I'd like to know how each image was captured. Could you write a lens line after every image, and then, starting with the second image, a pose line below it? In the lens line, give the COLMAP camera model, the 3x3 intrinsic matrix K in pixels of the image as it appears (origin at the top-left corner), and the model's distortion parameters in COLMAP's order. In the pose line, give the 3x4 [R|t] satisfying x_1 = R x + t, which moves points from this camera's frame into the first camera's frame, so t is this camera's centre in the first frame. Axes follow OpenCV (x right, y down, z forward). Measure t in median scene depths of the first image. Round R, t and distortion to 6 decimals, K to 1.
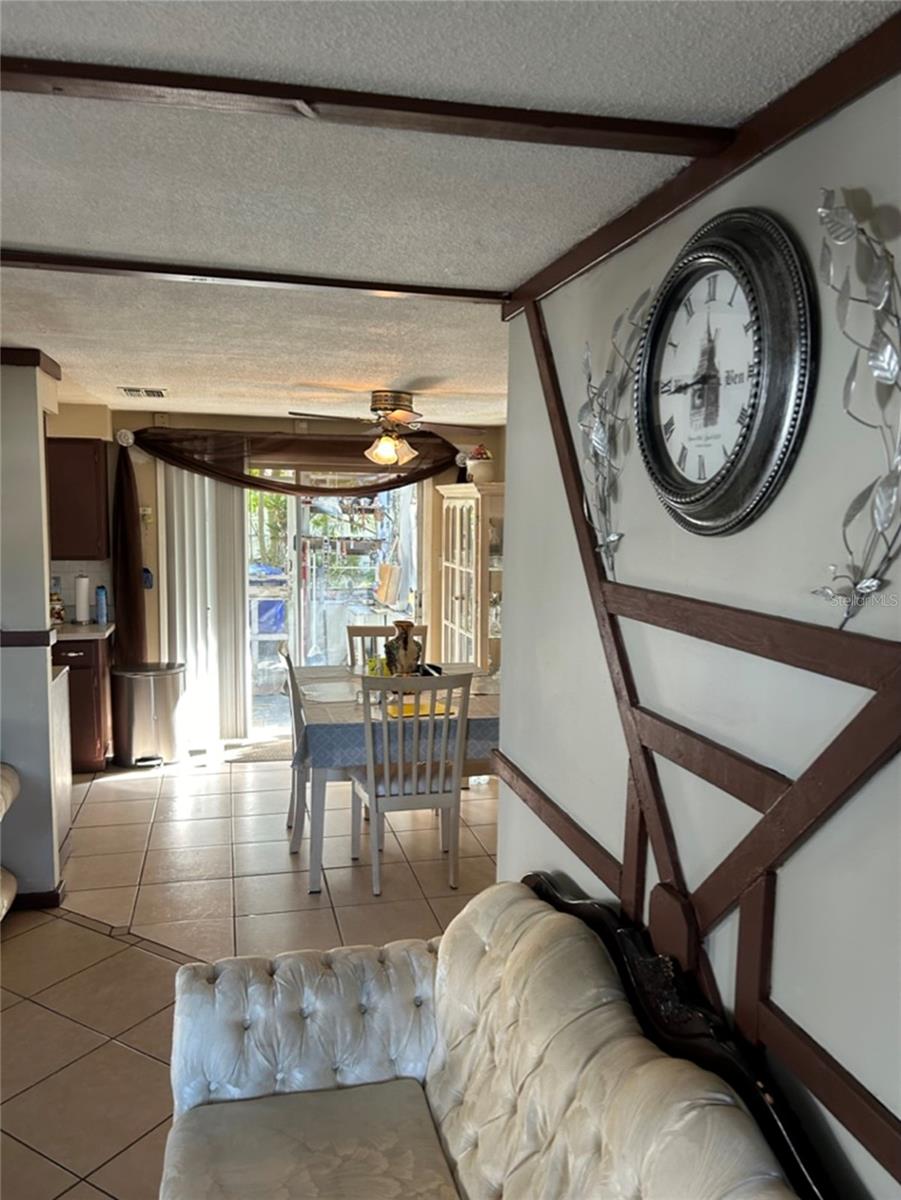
lens RADIAL K [[905.8, 0, 461.8], [0, 905.8, 613.4], [0, 0, 1]] dist [0.049816, -0.052285]
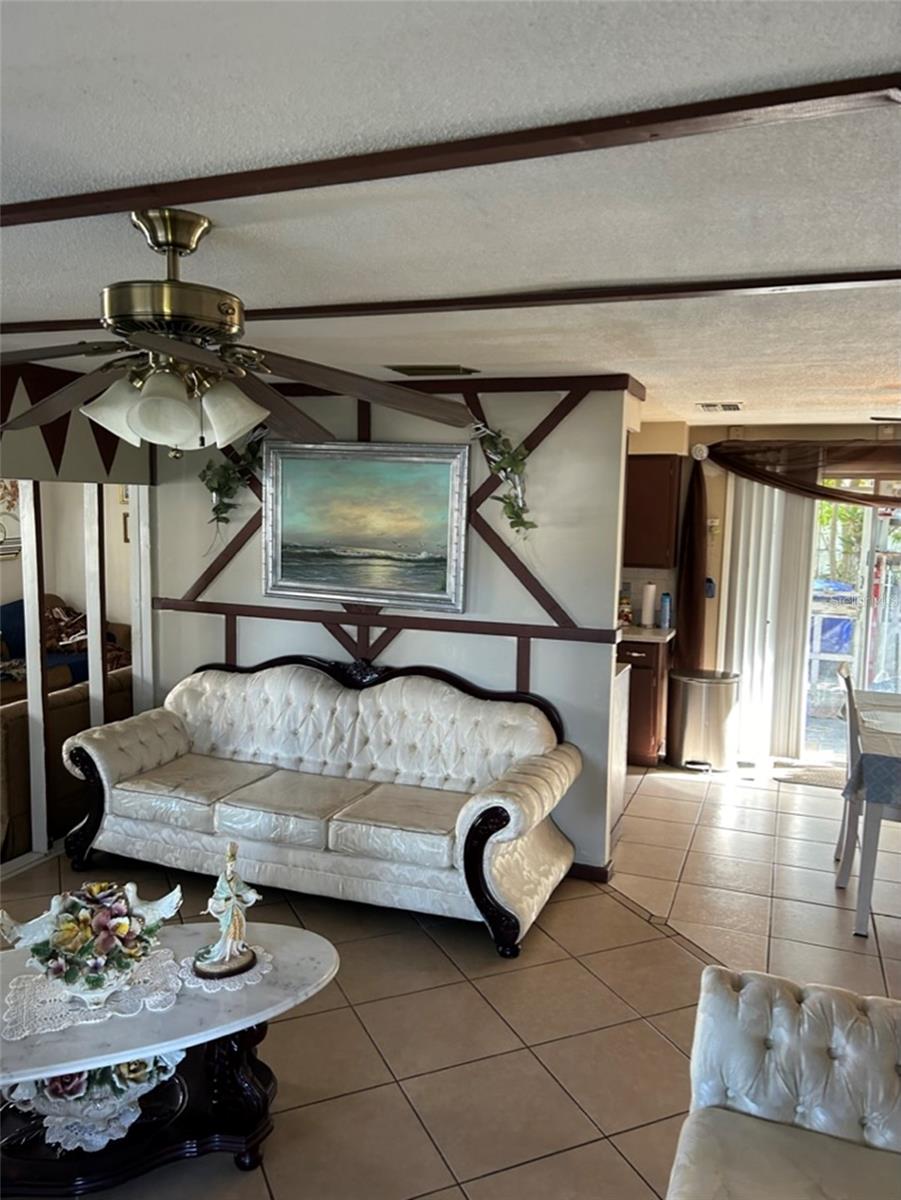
lens RADIAL K [[905.8, 0, 462.2], [0, 905.8, 611.7], [0, 0, 1]] dist [0.049816, -0.052285]
pose [[0.823530, 0.066126, -0.563406, 0.004797], [-0.074942, 0.997160, 0.007492, 0.001585], [0.562301, 0.036053, 0.826146, -0.003513]]
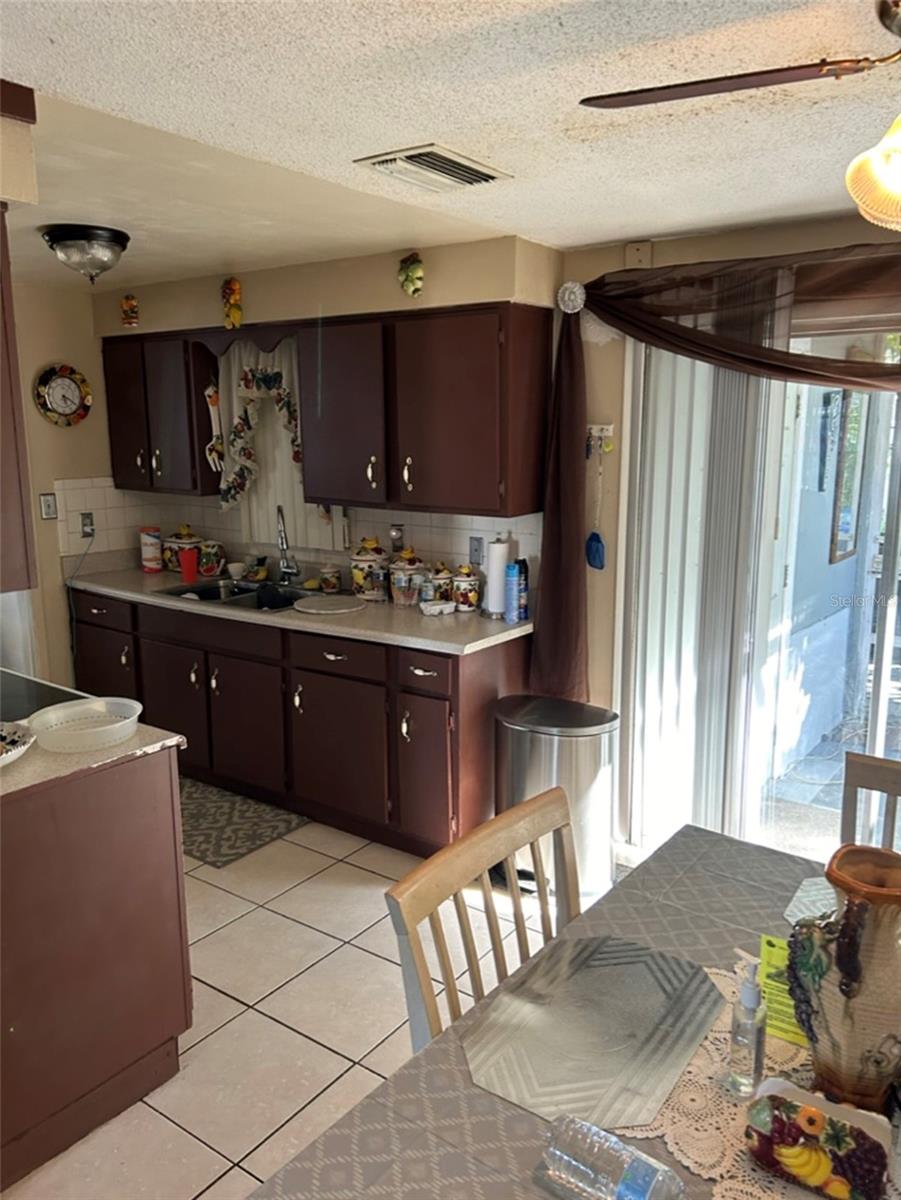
lens RADIAL K [[905.8, 0, 457.5], [0, 905.8, 606.3], [0, 0, 1]] dist [0.049816, -0.052285]
pose [[0.638446, 0.139397, -0.756938, 0.037809], [-0.078317, 0.990124, 0.116282, -0.073703], [0.765672, -0.014959, 0.643057, 0.661124]]
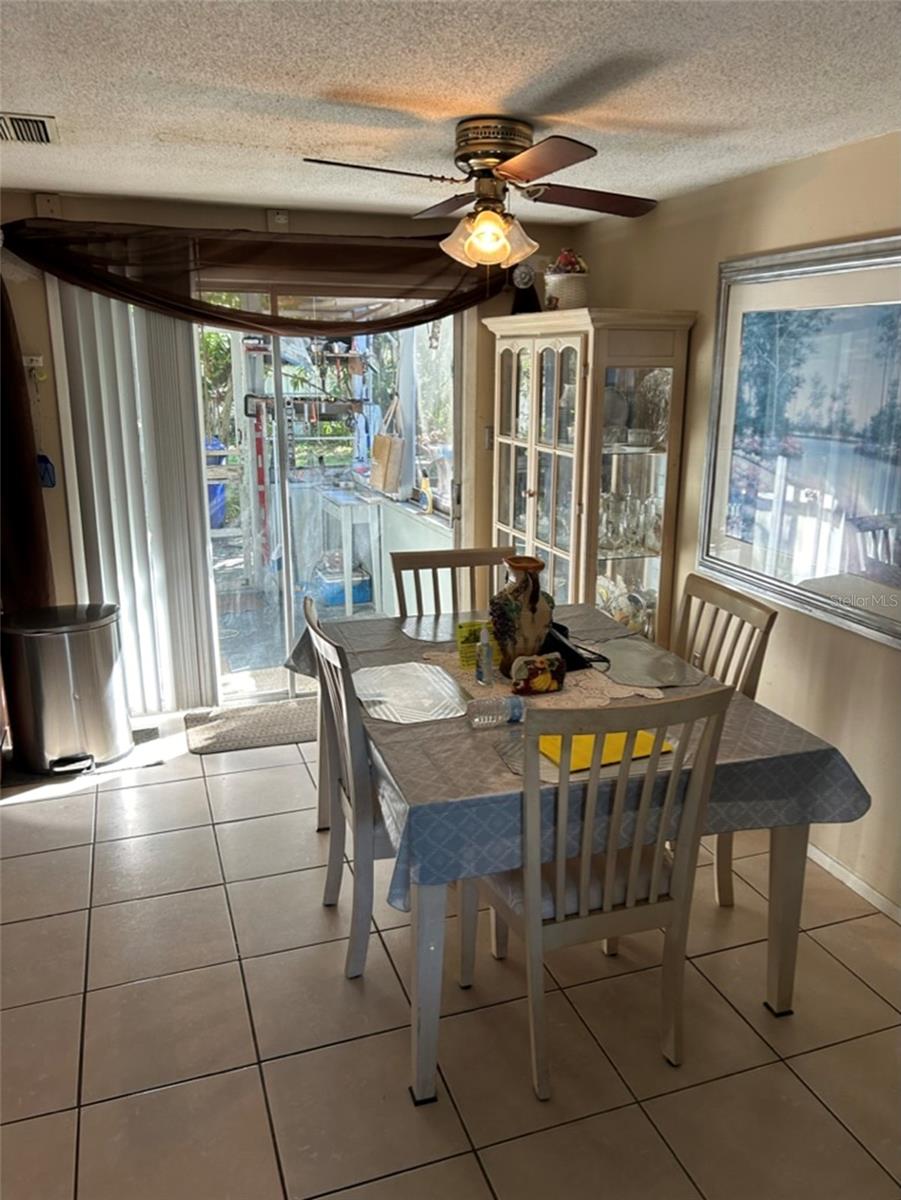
lens RADIAL K [[905.8, 0, 443.6], [0, 905.8, 598.9], [0, 0, 1]] dist [0.049816, -0.052285]
pose [[0.997000, -0.029189, 0.071691, -0.136351], [0.018728, 0.989622, 0.142472, -0.041792], [-0.075105, -0.140702, 0.987199, 0.394284]]
